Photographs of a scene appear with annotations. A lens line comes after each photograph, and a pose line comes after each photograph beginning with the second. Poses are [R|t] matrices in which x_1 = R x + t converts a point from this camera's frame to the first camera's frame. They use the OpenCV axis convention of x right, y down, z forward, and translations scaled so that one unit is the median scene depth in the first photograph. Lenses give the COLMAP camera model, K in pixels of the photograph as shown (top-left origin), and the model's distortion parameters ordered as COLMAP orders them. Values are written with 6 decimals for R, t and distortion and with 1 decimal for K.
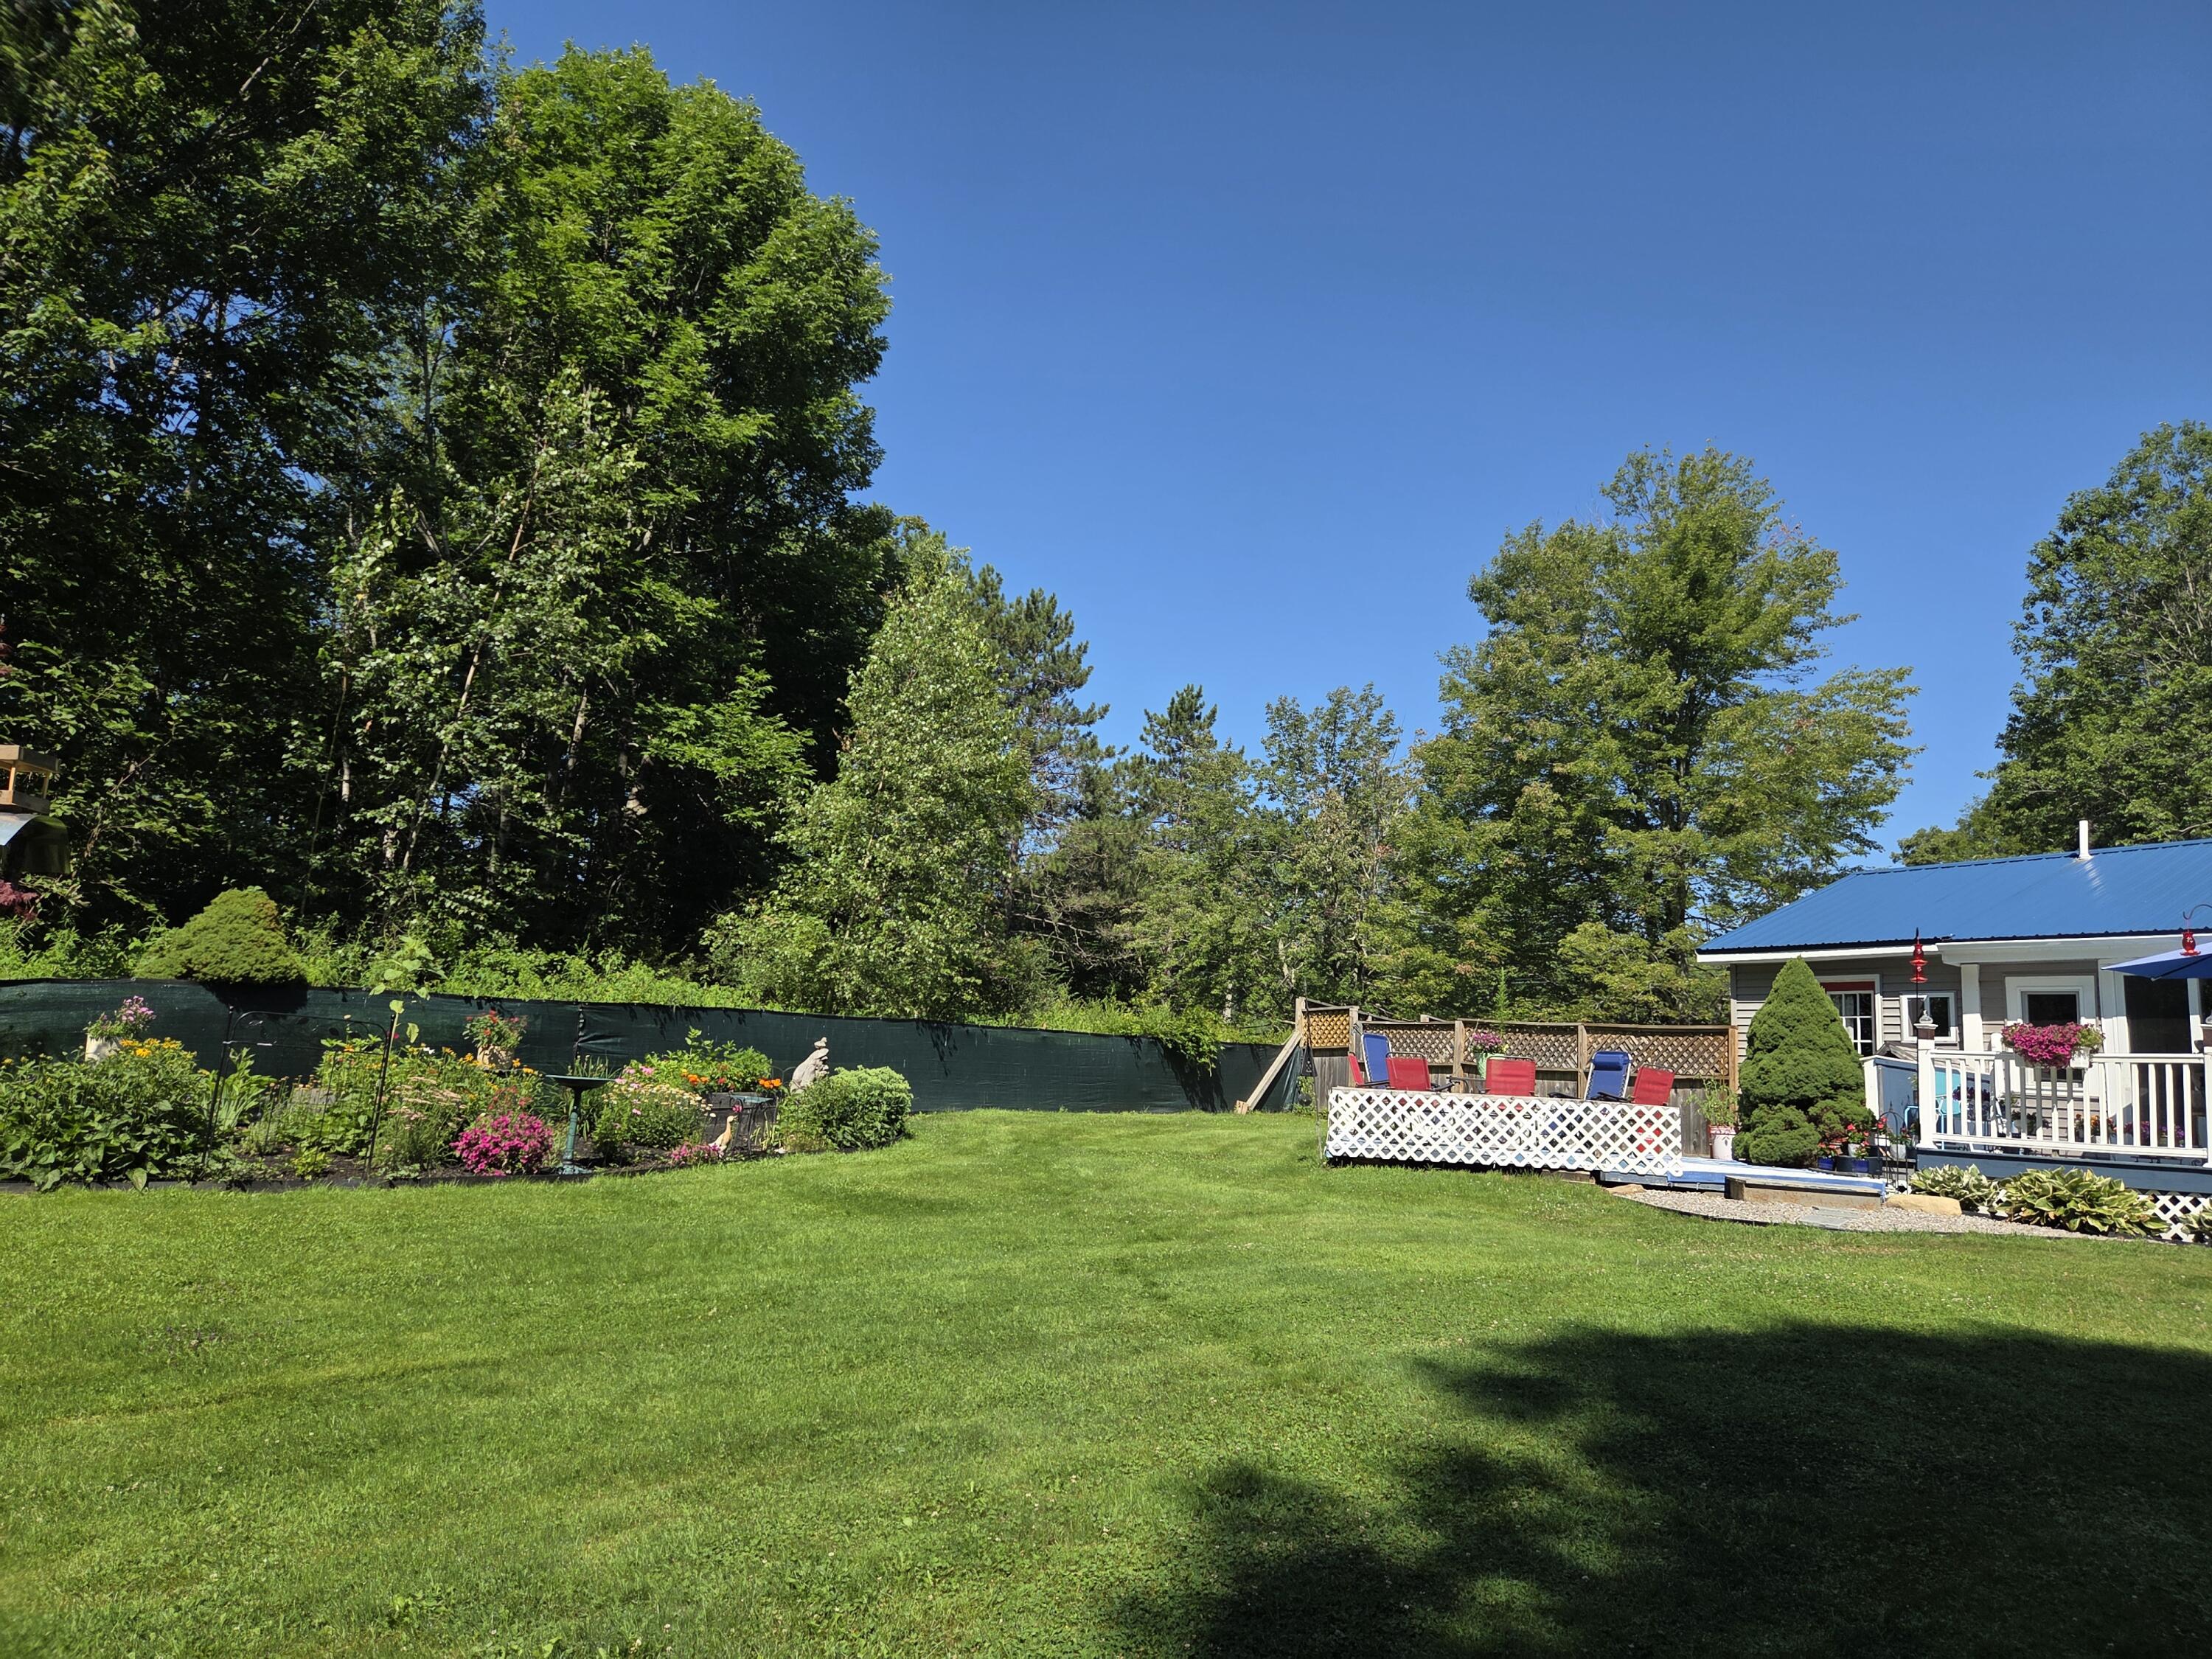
lens RADIAL K [[1499.8, 0, 1106.0], [0, 1499.8, 829.5], [0, 0, 1]] dist [0.081262, -0.076474]
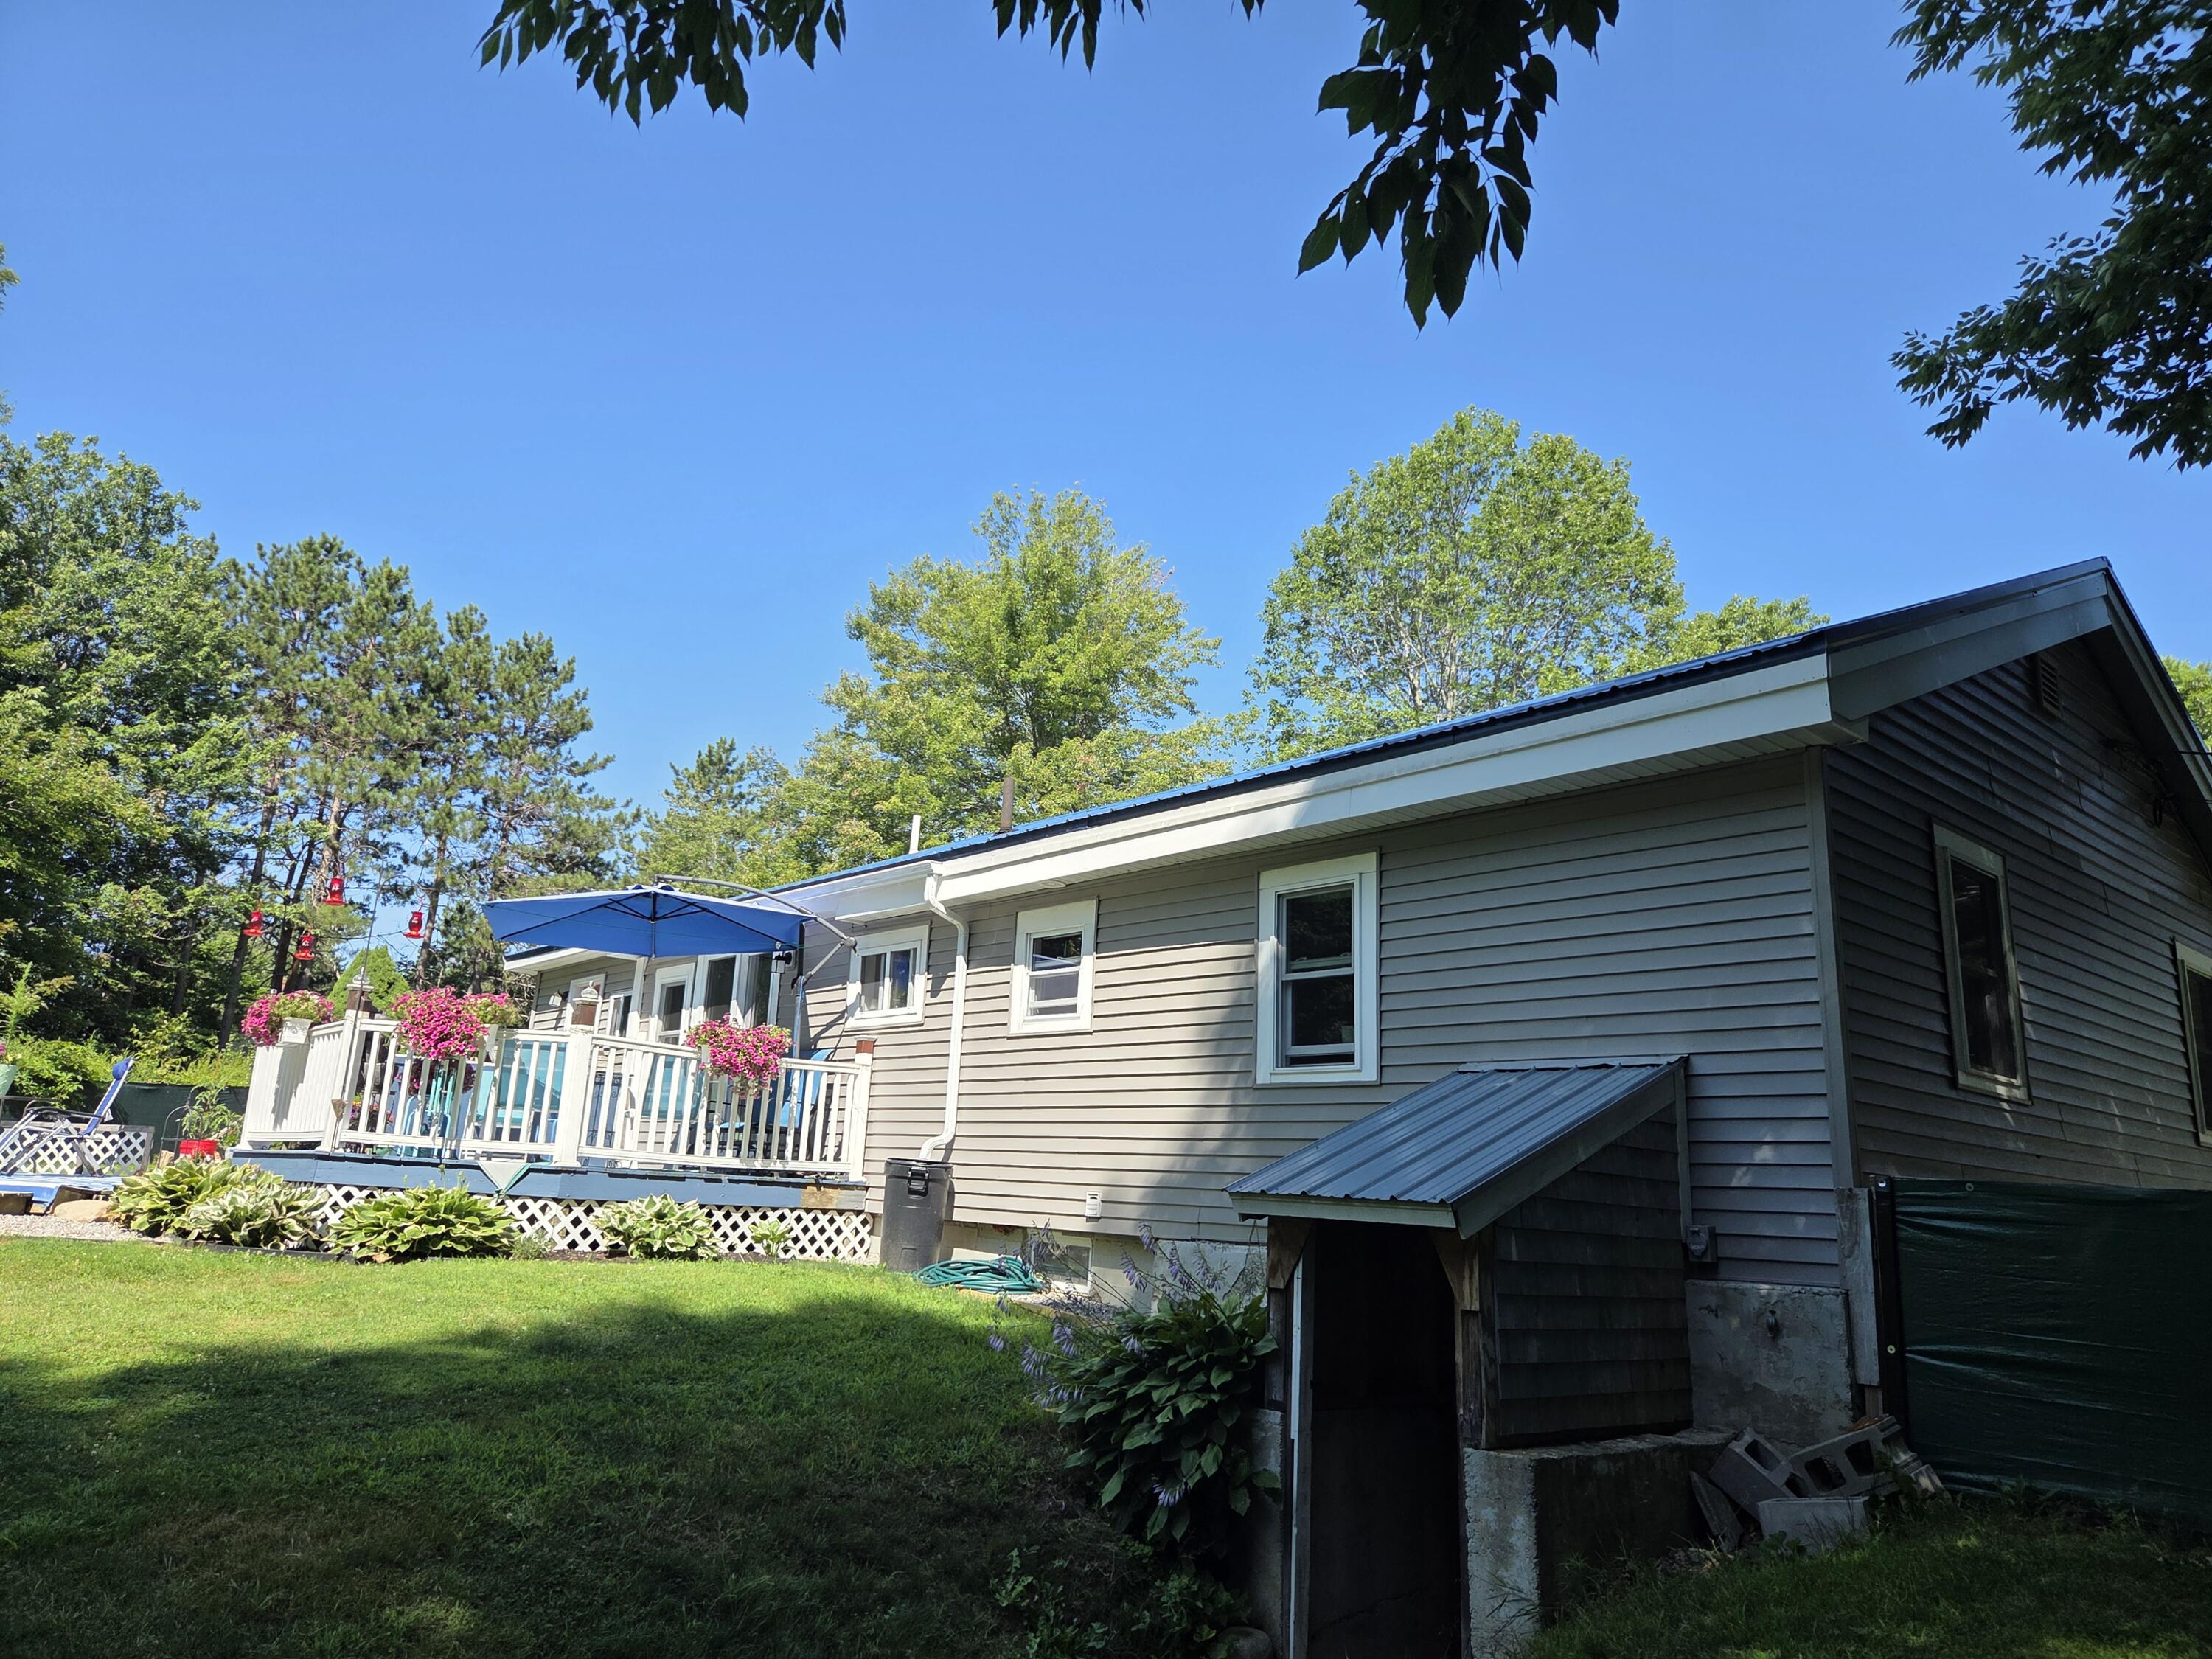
lens RADIAL K [[1498.3, 0, 1123.8], [0, 1498.3, 825.1], [0, 0, 1]] dist [0.088854, -0.083642]
pose [[0.996139, 0.003361, 0.087723, 0.600112], [0.002018, 0.998126, -0.061159, 0.050520], [-0.087765, 0.061100, 0.994266, 0.056125]]
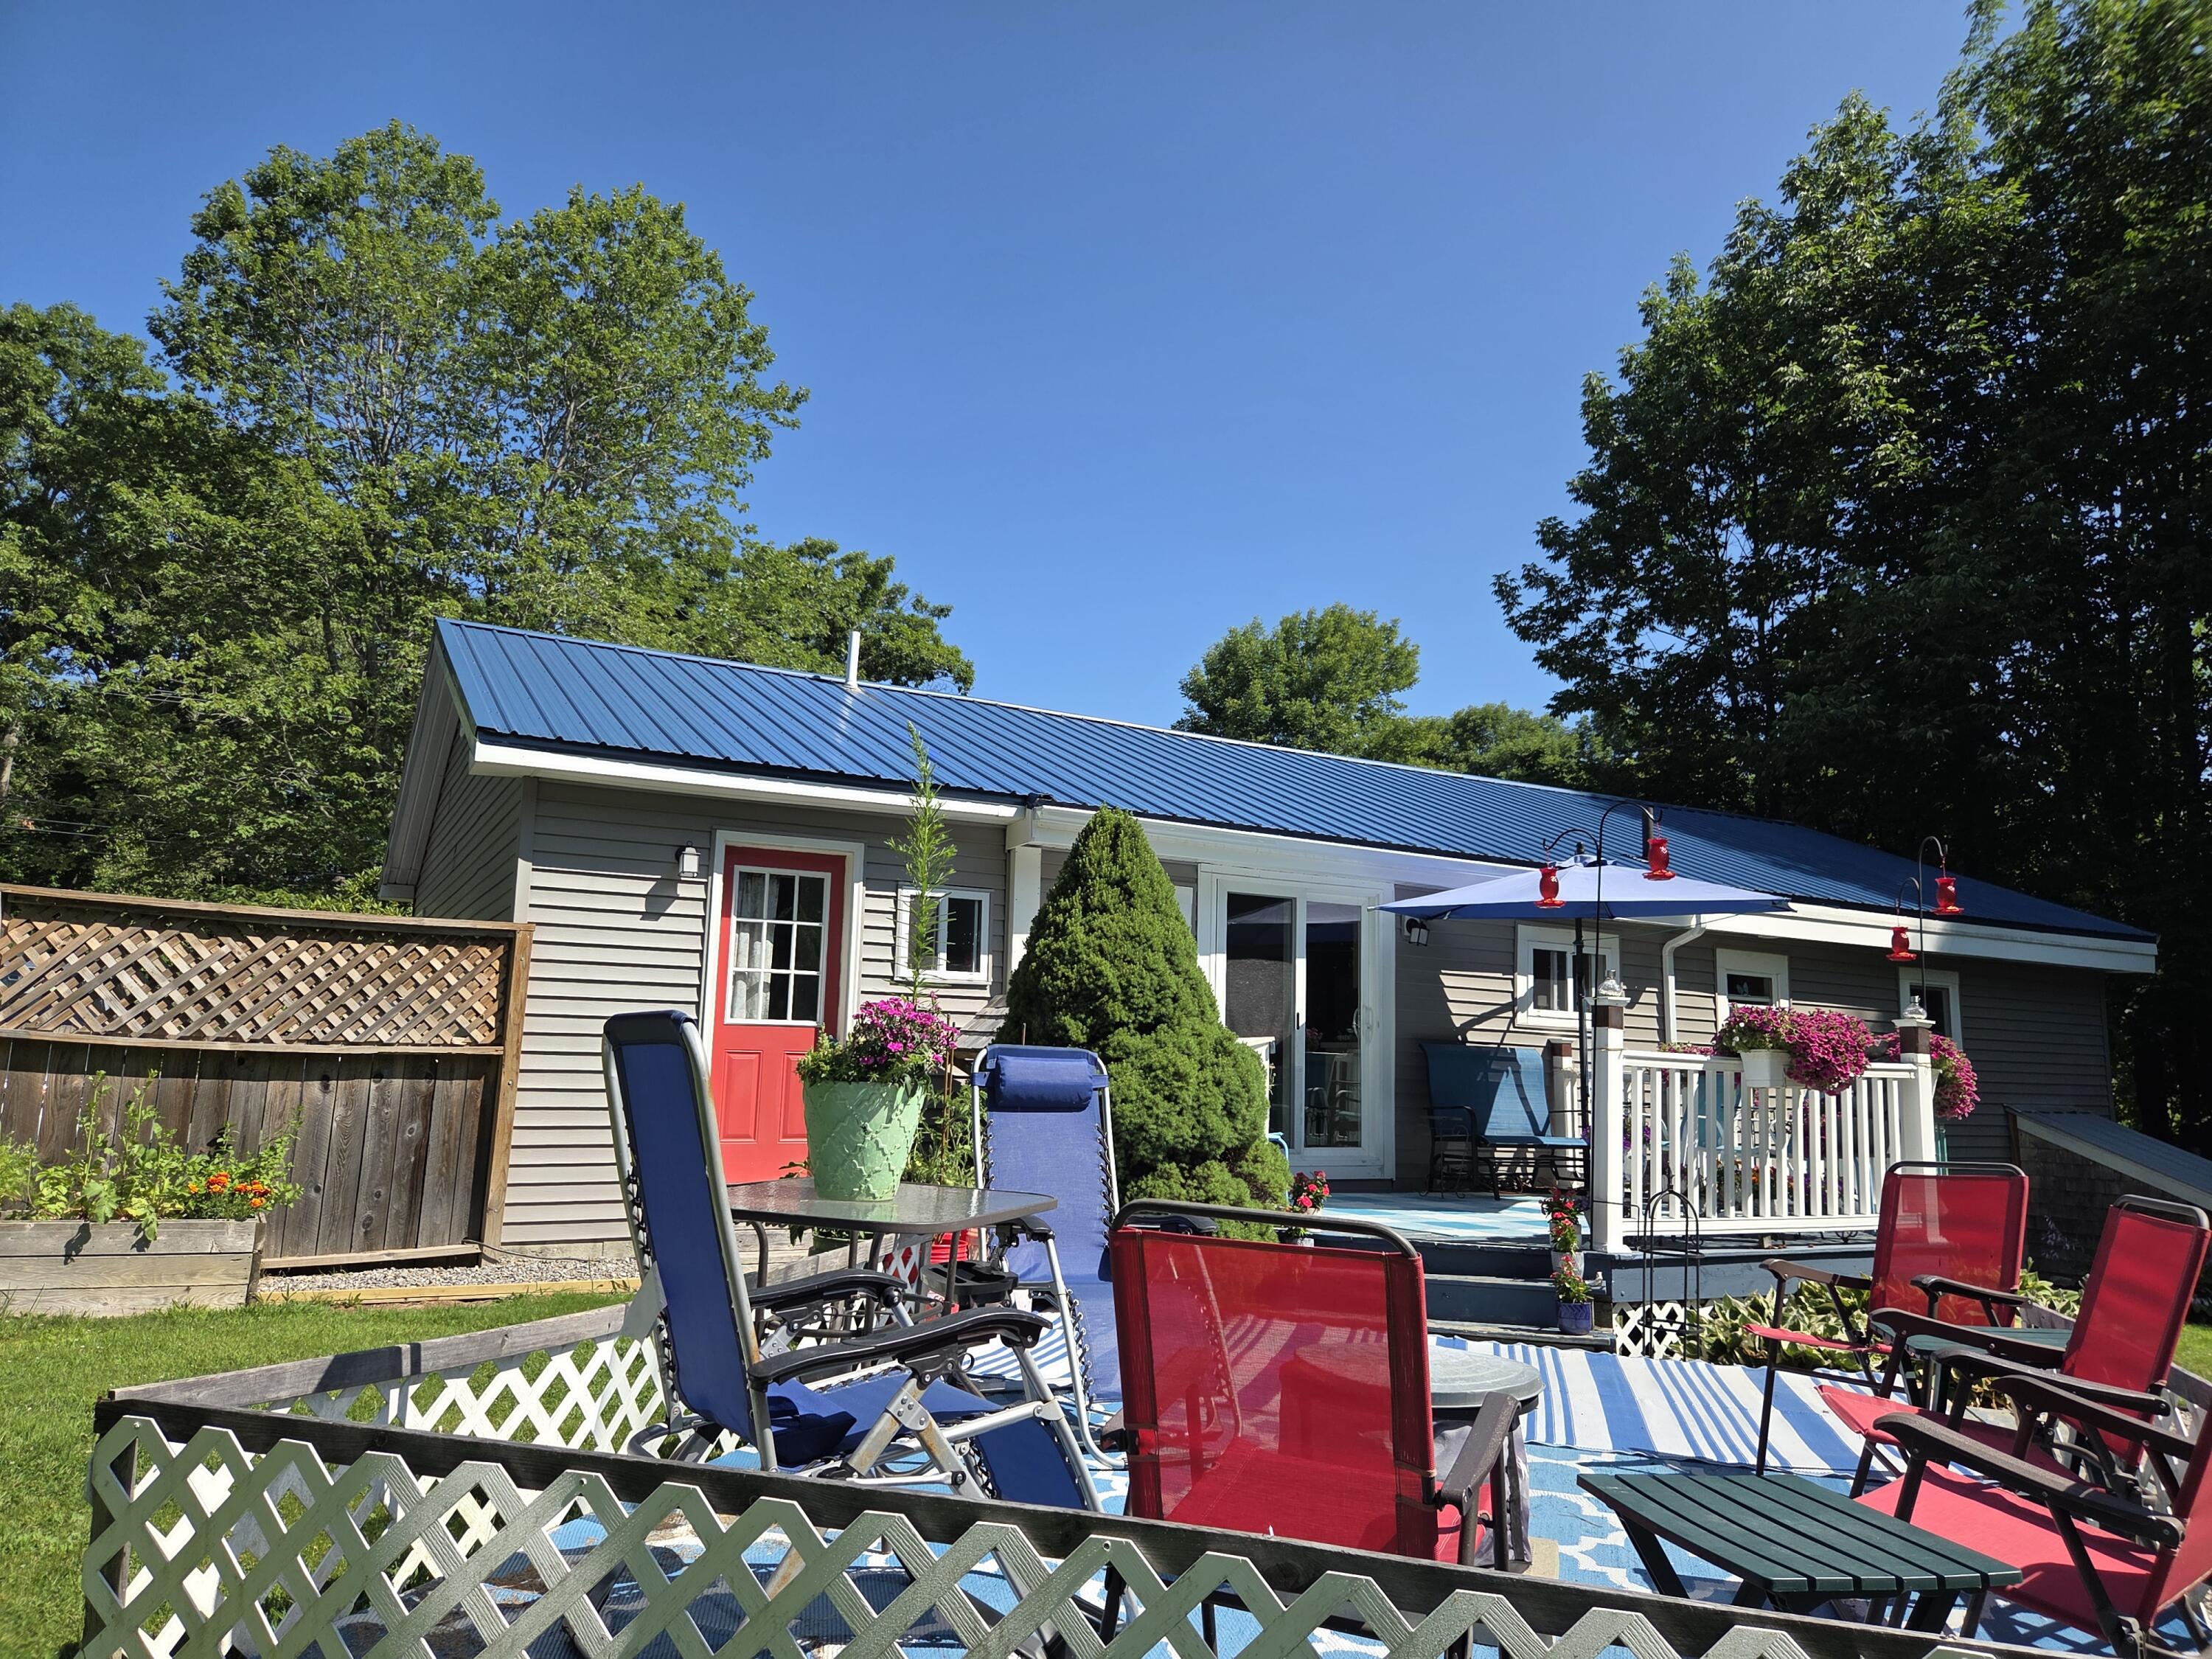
lens RADIAL K [[1520.5, 0, 1103.8], [0, 1520.5, 821.8], [0, 0, 1]] dist [0.087327, -0.083459]
pose [[0.114772, 0.111933, 0.987066, 0.013574], [-0.187599, 0.978195, -0.089114, 0.096664], [-0.975517, -0.174944, 0.133268, 0.701556]]
